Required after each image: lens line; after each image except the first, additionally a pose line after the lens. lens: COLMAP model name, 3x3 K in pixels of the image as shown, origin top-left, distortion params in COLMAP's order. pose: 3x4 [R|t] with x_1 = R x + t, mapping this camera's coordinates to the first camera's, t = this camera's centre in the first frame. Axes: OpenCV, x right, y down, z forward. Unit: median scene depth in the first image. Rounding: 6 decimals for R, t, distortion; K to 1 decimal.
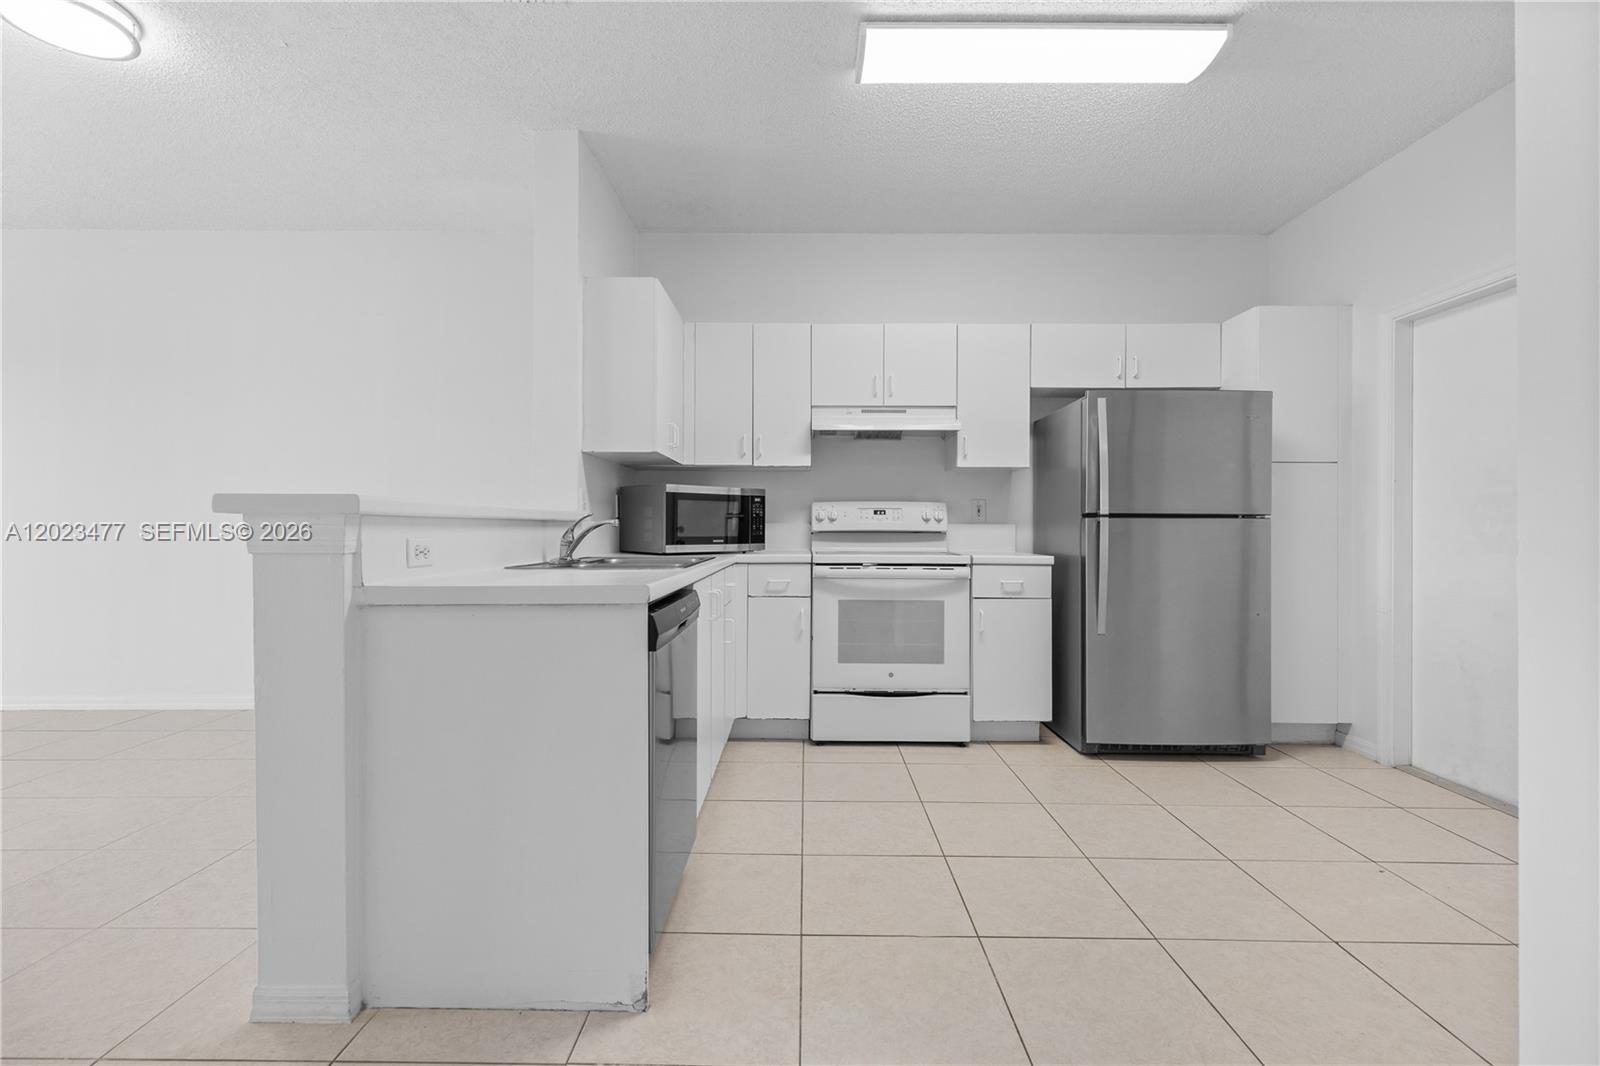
lens RADIAL K [[720.0, 0, 797.6], [0, 720.0, 531.7], [0, 0, 1]] dist [0.006115, 0.000049]
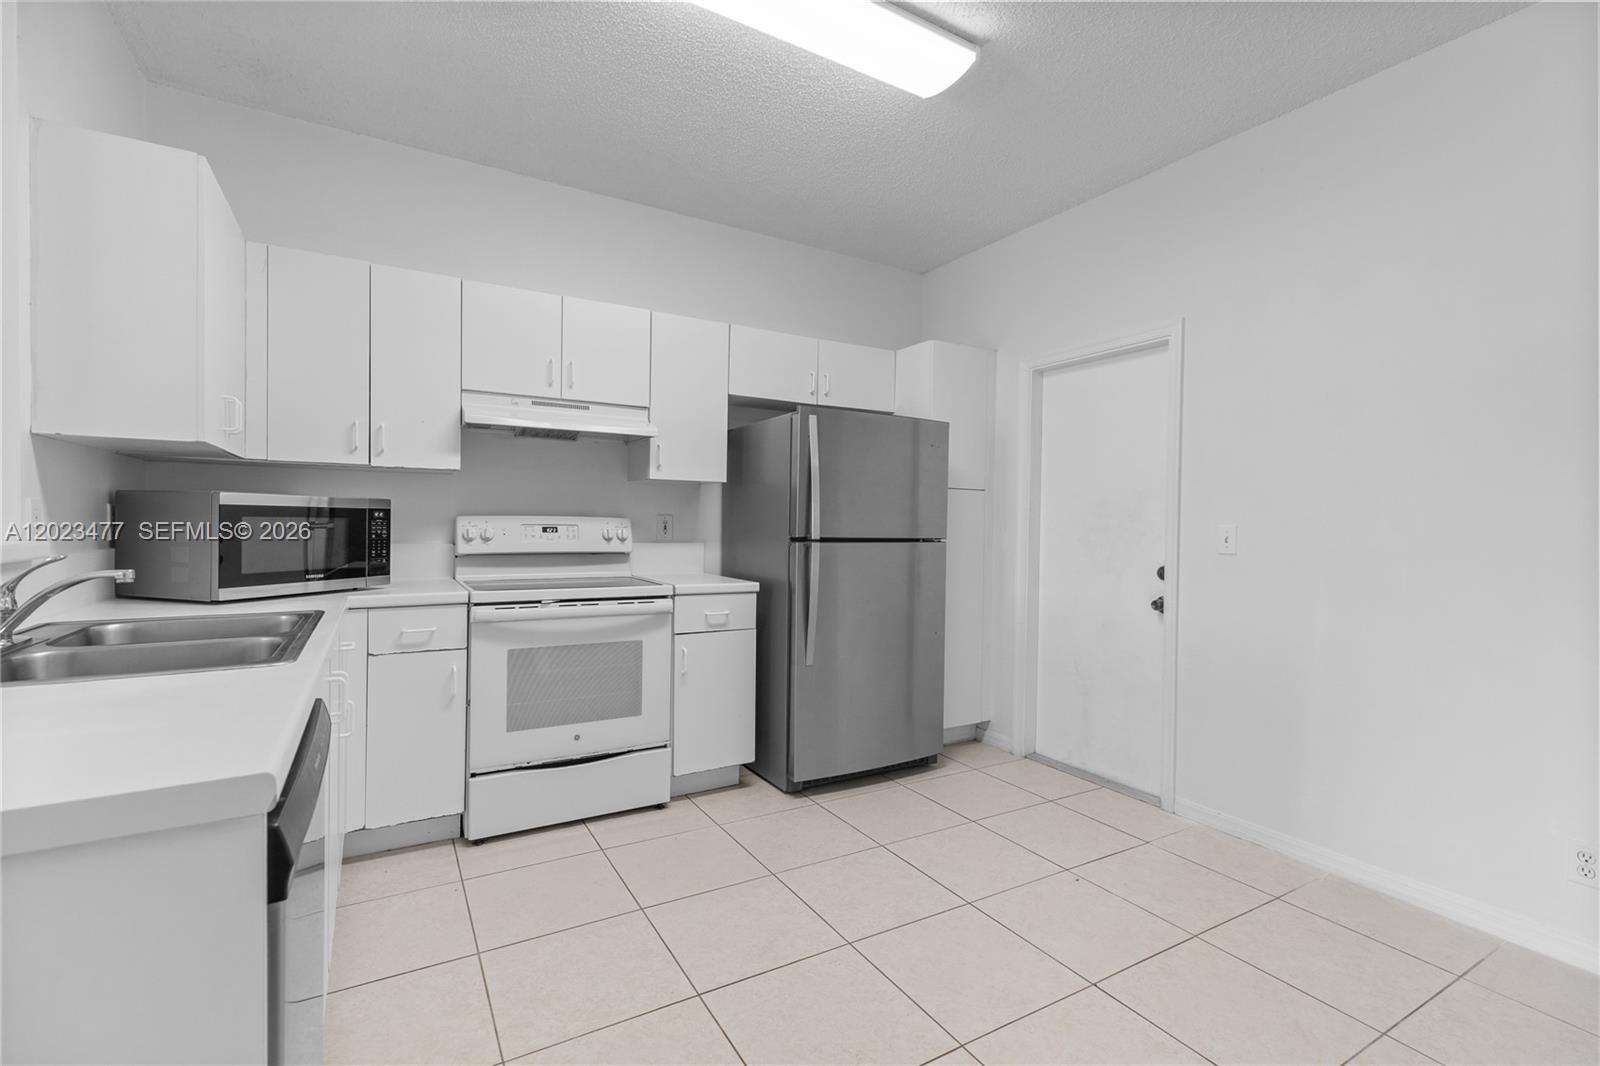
lens RADIAL K [[720.0, 0, 803.1], [0, 720.0, 534.9], [0, 0, 1]] dist [0.006115, 0.000049]
pose [[0.857015, -0.000023, 0.515291, -0.067786], [-0.007200, 0.999902, 0.012019, -0.037945], [-0.515241, -0.014010, 0.856931, 0.187394]]
